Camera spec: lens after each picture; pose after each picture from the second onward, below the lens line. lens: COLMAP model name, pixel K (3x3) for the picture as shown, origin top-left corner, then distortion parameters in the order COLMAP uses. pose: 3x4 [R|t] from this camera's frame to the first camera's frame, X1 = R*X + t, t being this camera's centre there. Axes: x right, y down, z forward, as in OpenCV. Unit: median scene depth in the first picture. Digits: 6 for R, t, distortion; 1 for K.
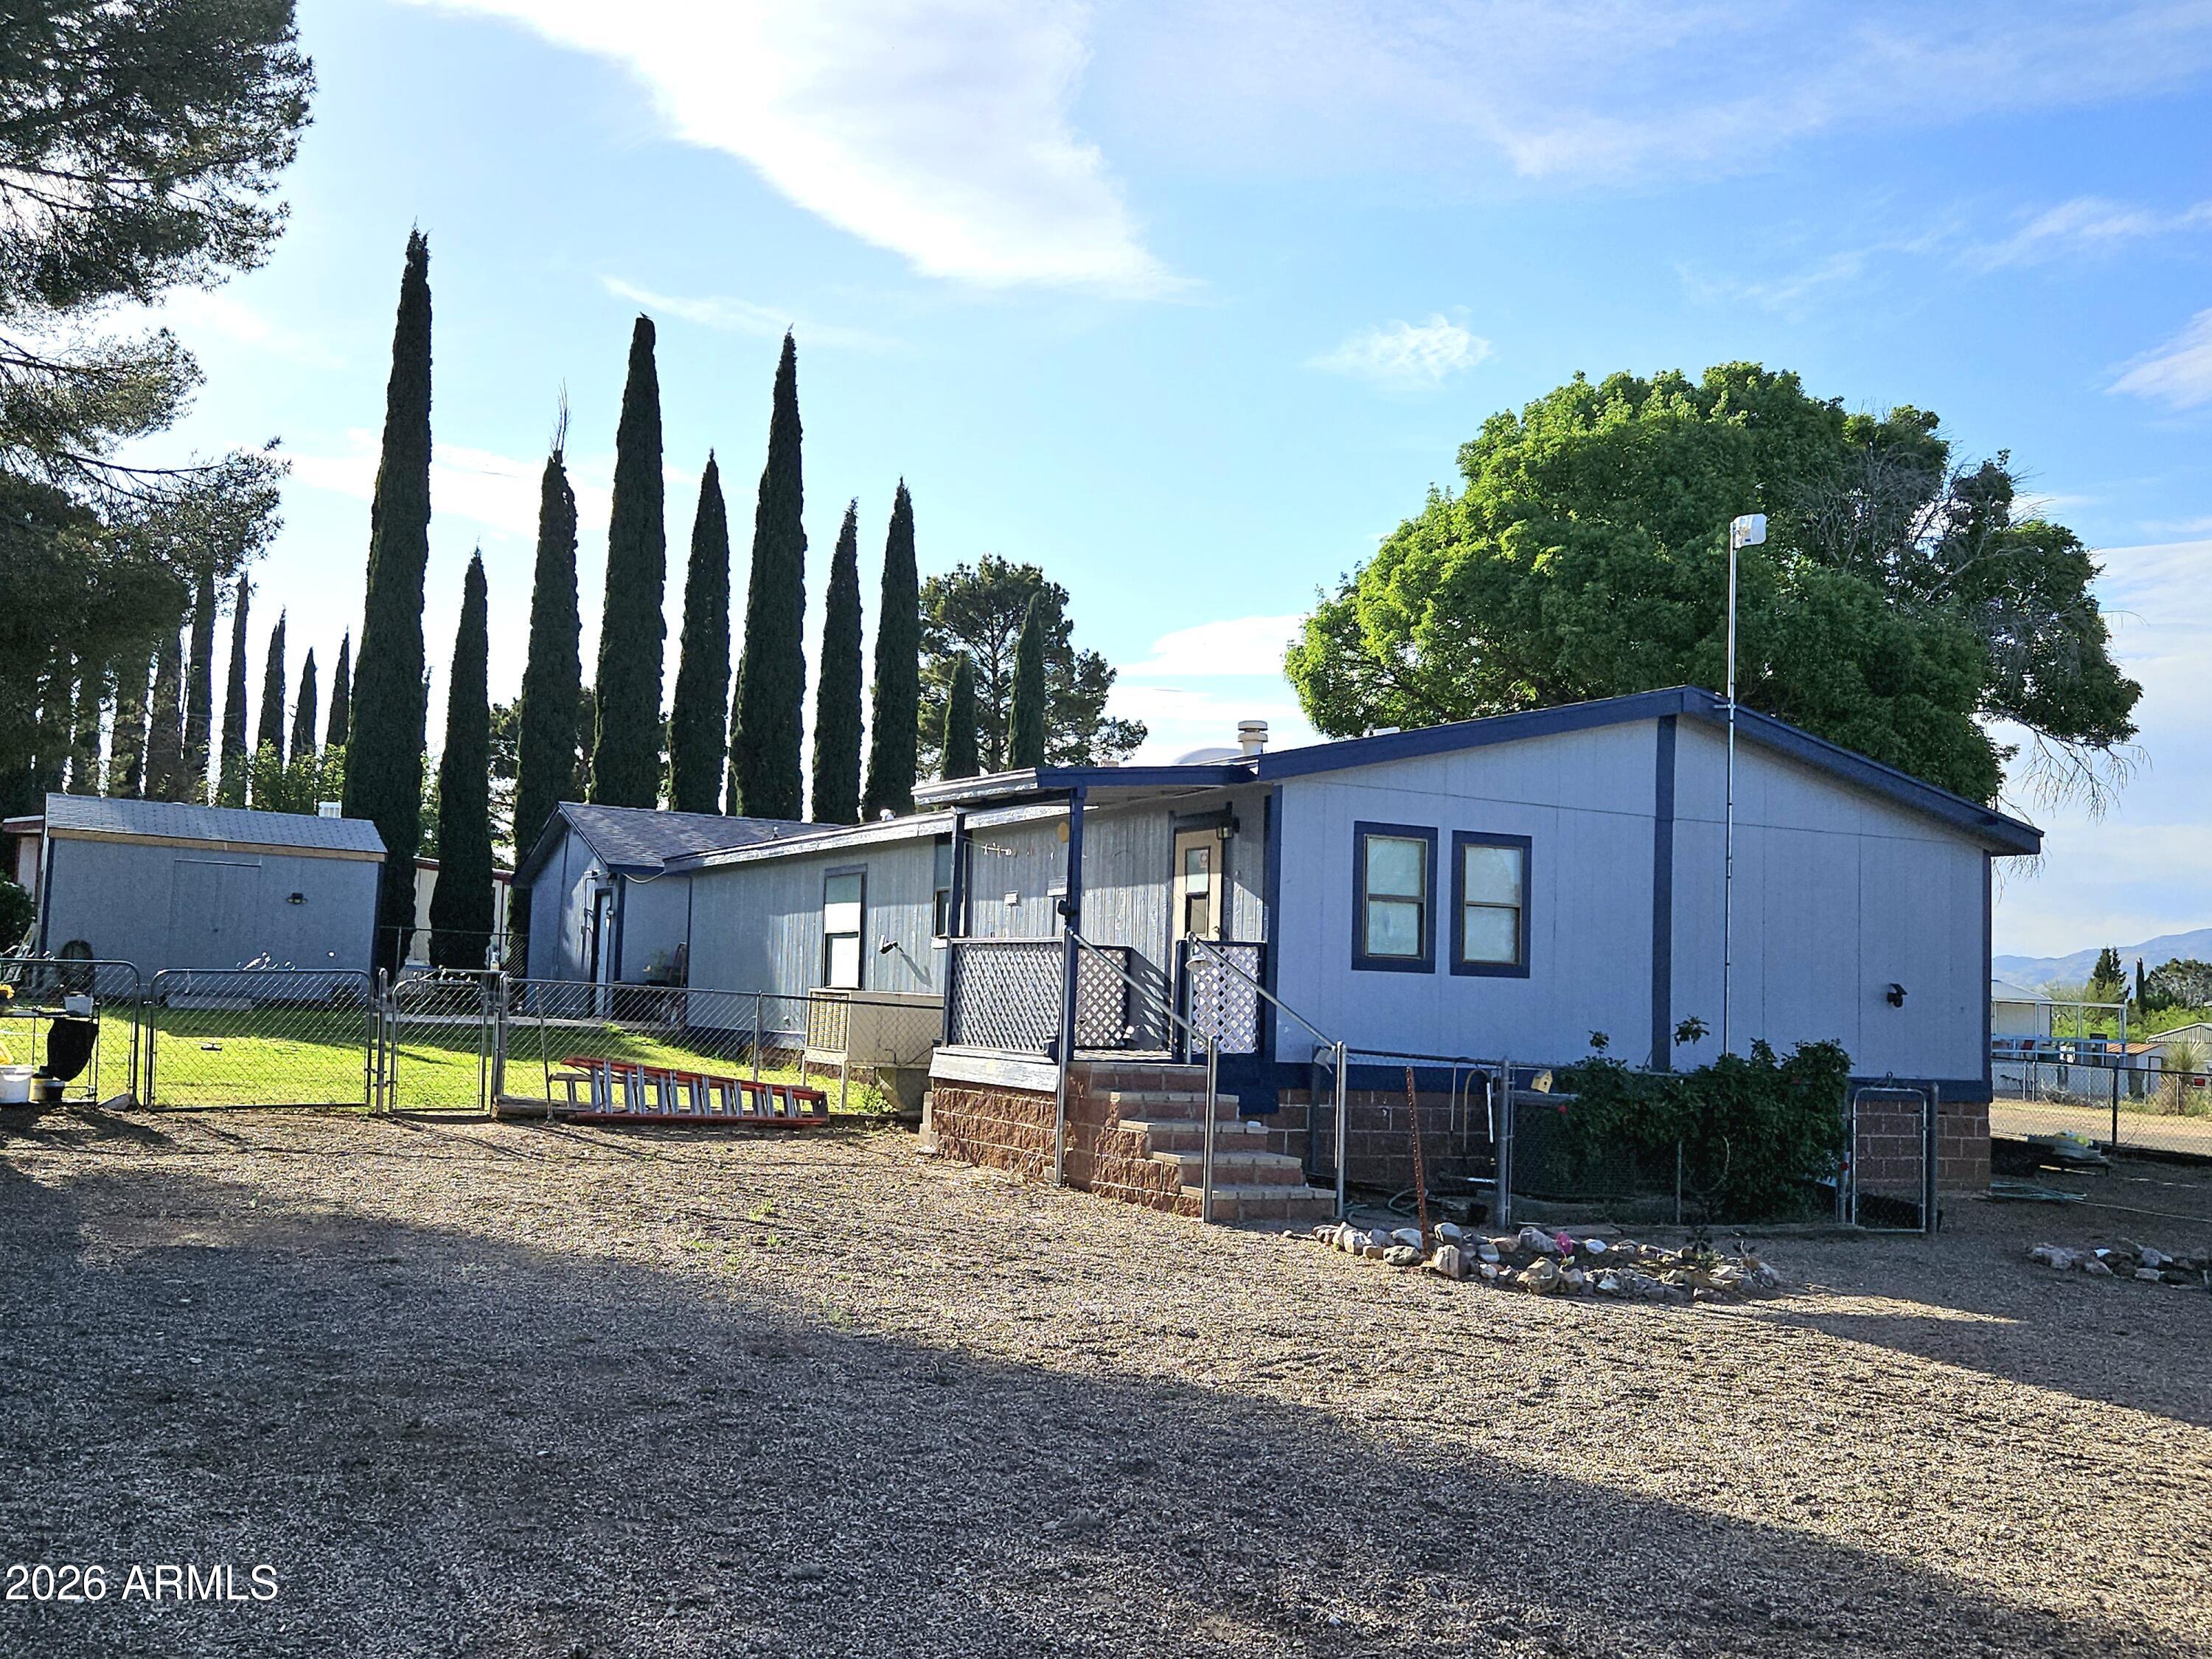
lens RADIAL K [[2202.2, 0, 1099.8], [0, 2202.2, 842.4], [0, 0, 1]] dist [0.078979, 0.000000]
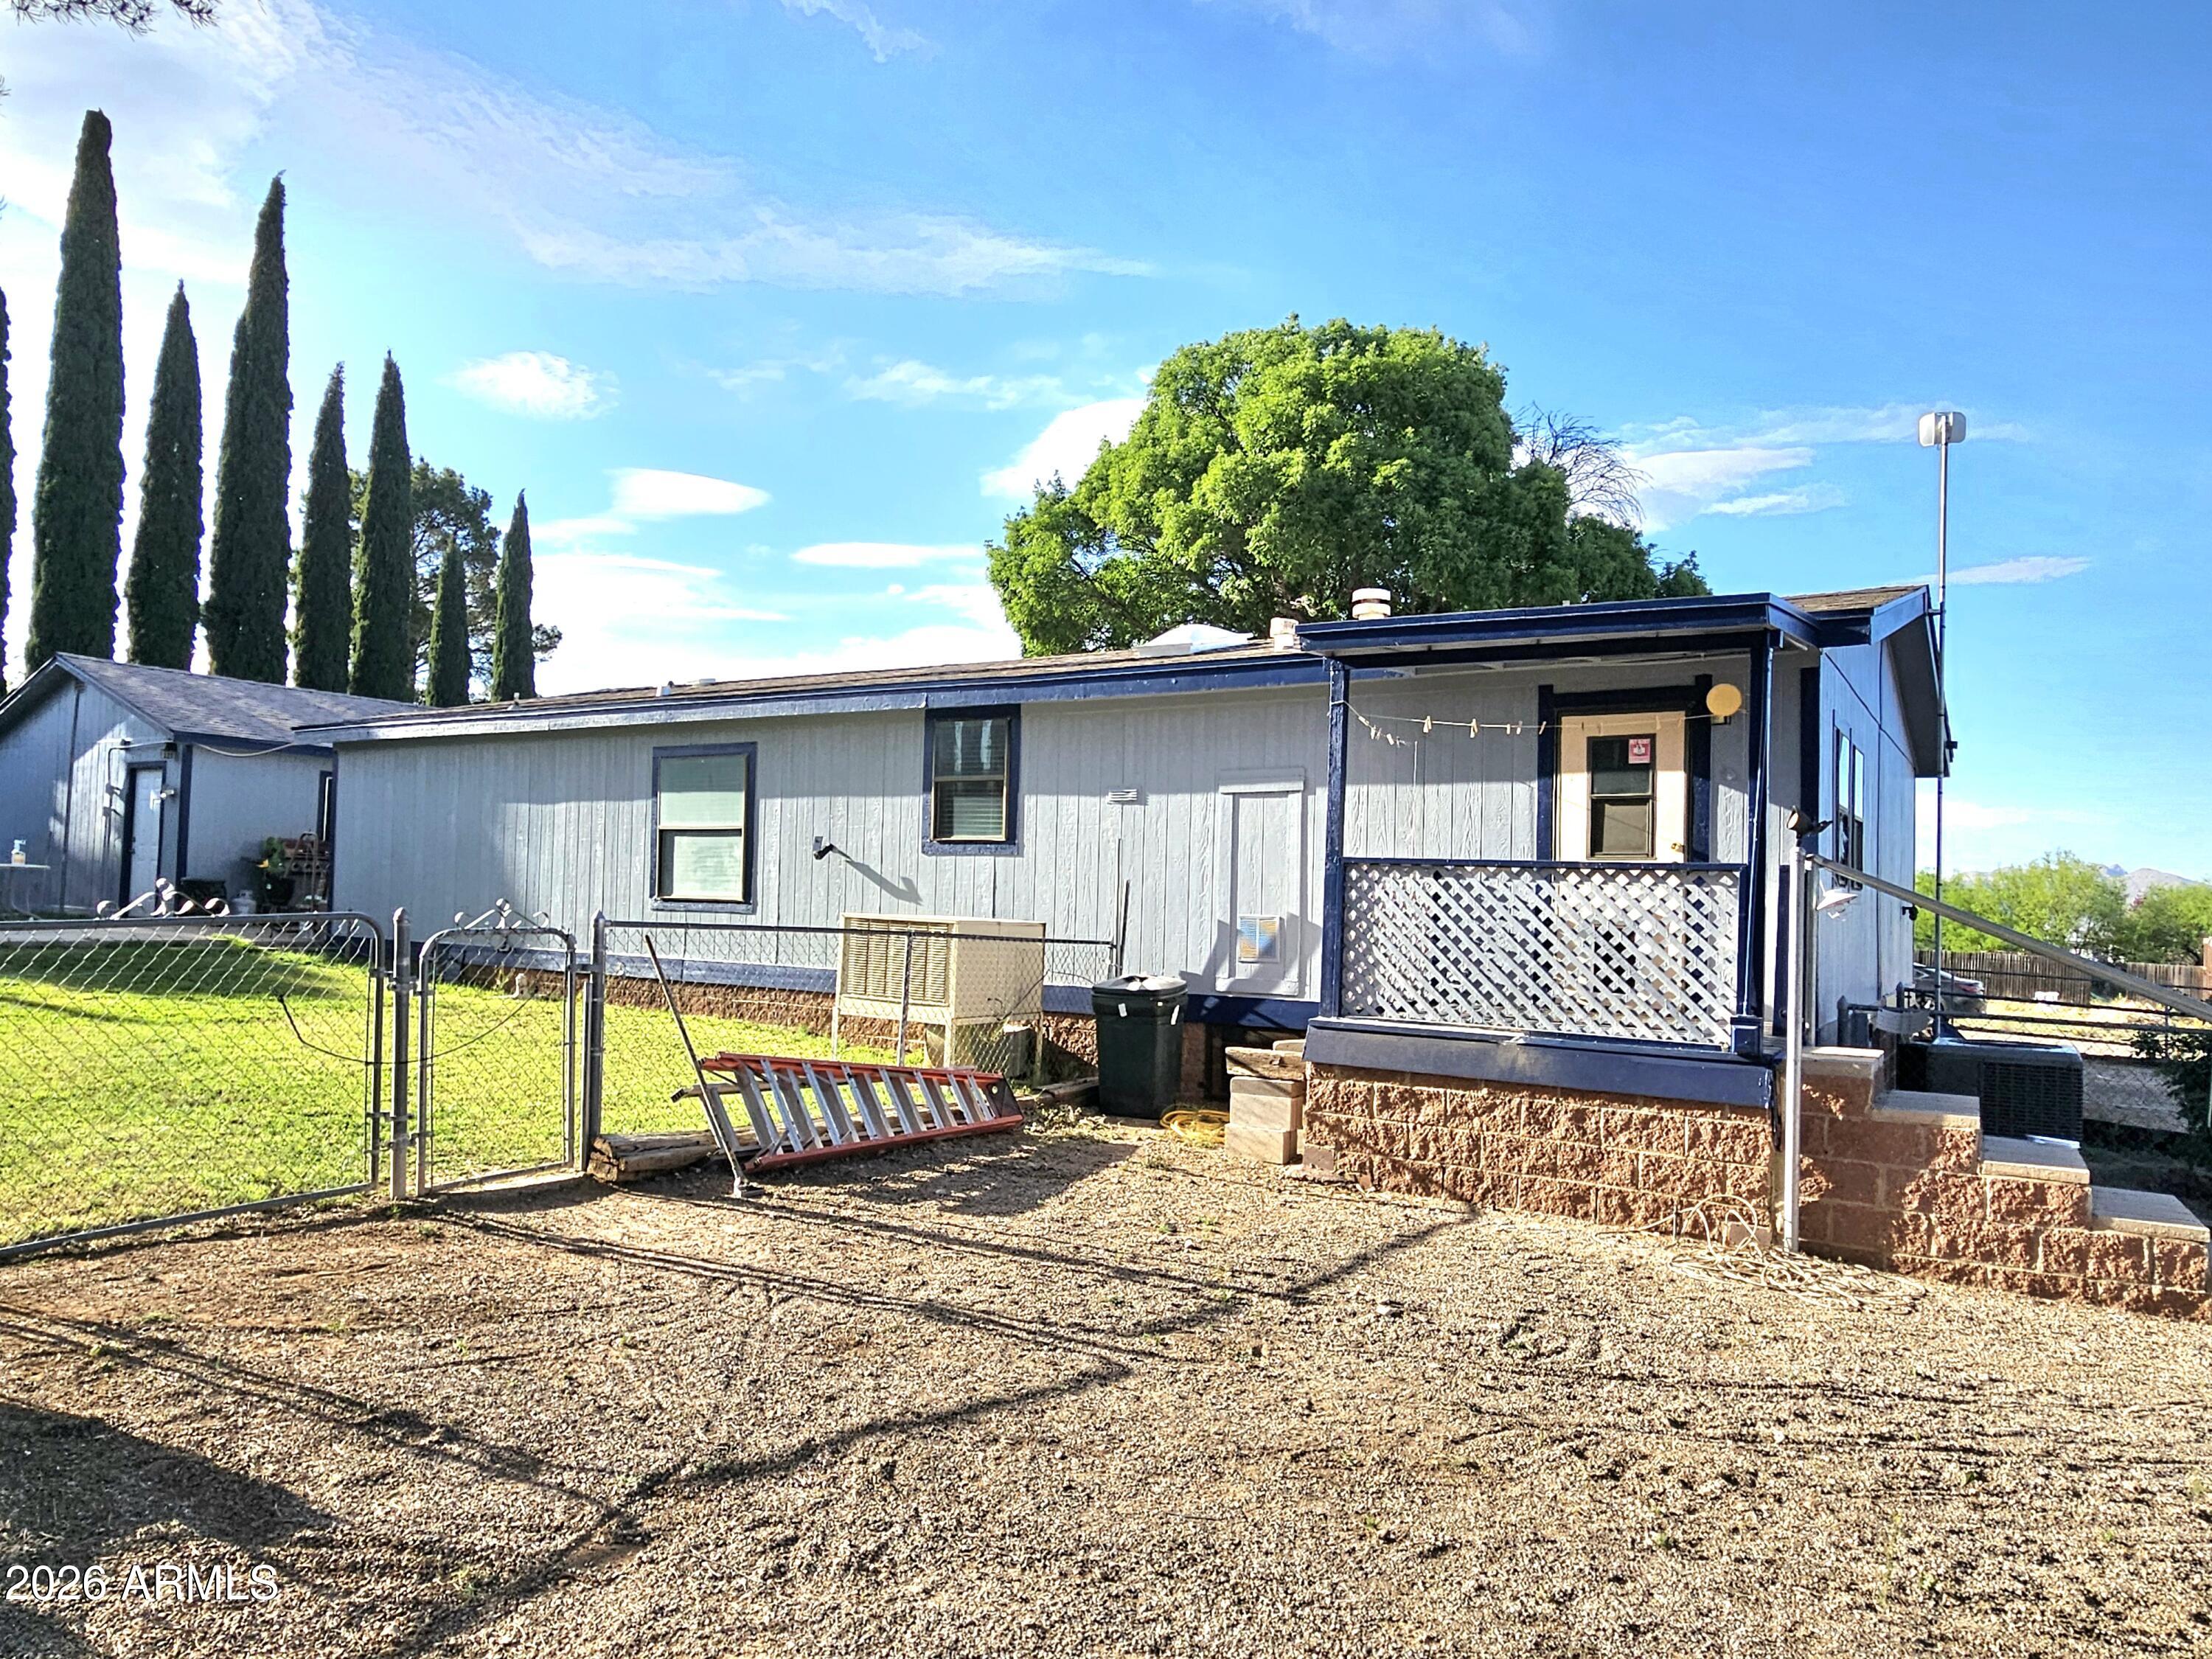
lens RADIAL K [[1492.6, 0, 1092.4], [0, 1492.6, 818.4], [0, 0, 1]] dist [0.011110, 0.000944]
pose [[0.867838, 0.015869, 0.496595, -0.225753], [-0.037114, 0.998768, 0.032942, 0.012287], [-0.495460, -0.047019, 0.867357, 0.401832]]
